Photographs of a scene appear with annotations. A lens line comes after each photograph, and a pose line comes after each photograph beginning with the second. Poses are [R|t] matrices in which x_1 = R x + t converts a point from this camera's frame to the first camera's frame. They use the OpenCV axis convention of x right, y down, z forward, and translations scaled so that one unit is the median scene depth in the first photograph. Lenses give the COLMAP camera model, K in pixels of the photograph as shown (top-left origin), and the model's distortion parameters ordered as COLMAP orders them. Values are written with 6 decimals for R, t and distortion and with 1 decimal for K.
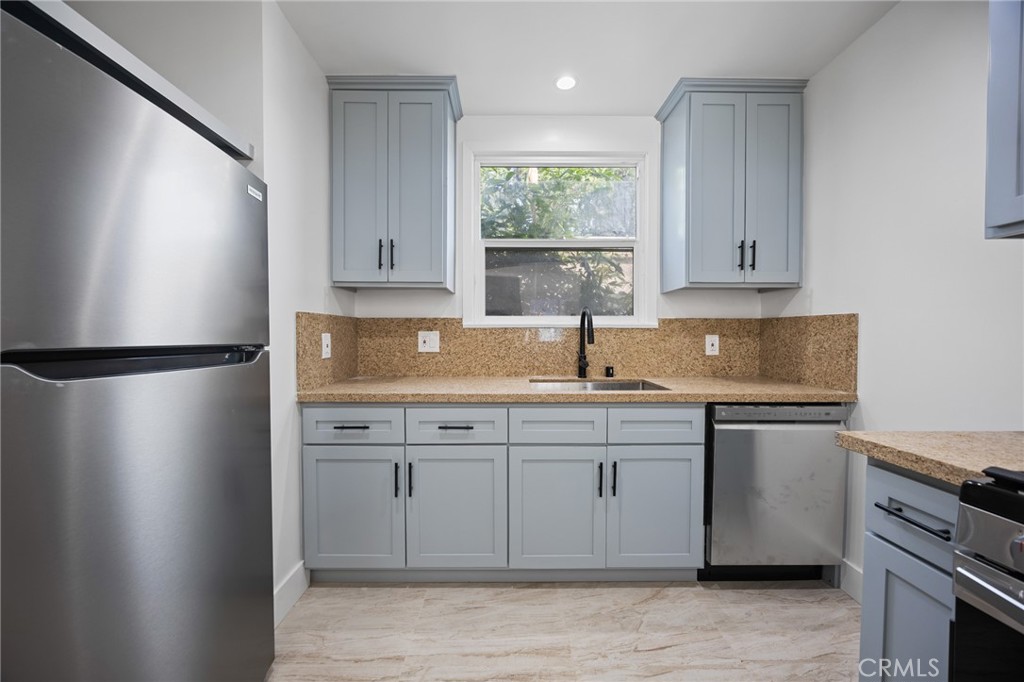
lens RADIAL K [[398.9, 0, 514.5], [0, 398.9, 342.3], [0, 0, 1]] dist [0.003157, -0.000079]
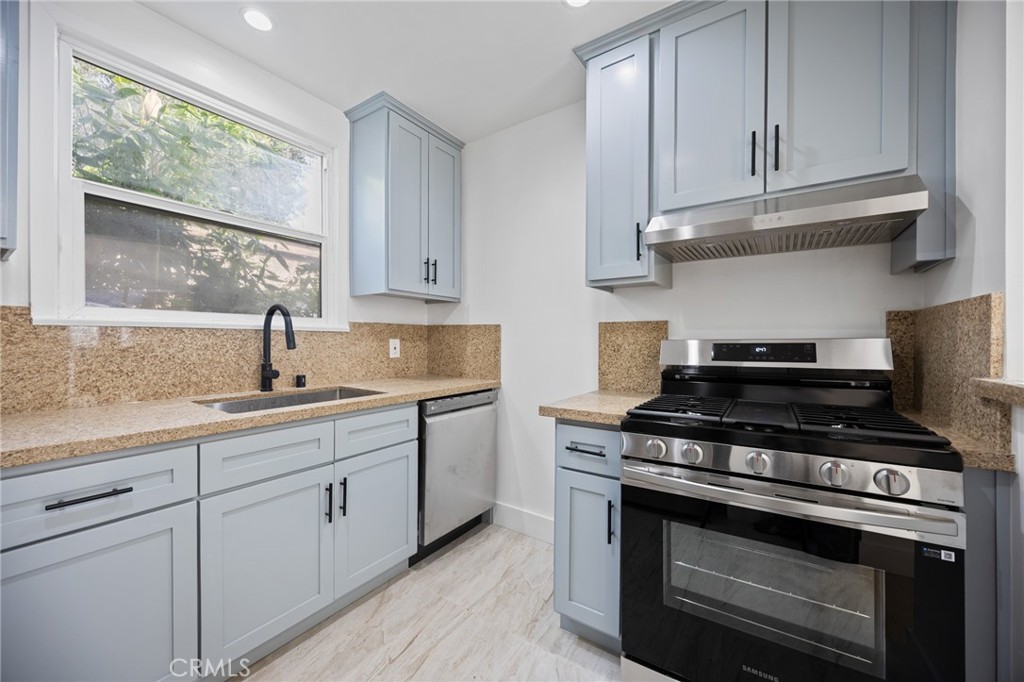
lens RADIAL K [[398.9, 0, 516.5], [0, 398.9, 341.4], [0, 0, 1]] dist [0.003157, -0.000079]
pose [[0.556777, -0.001844, 0.830660, -0.270833], [0.010562, 0.999932, -0.004860, -0.003887], [-0.830595, 0.011479, 0.556759, 0.153237]]
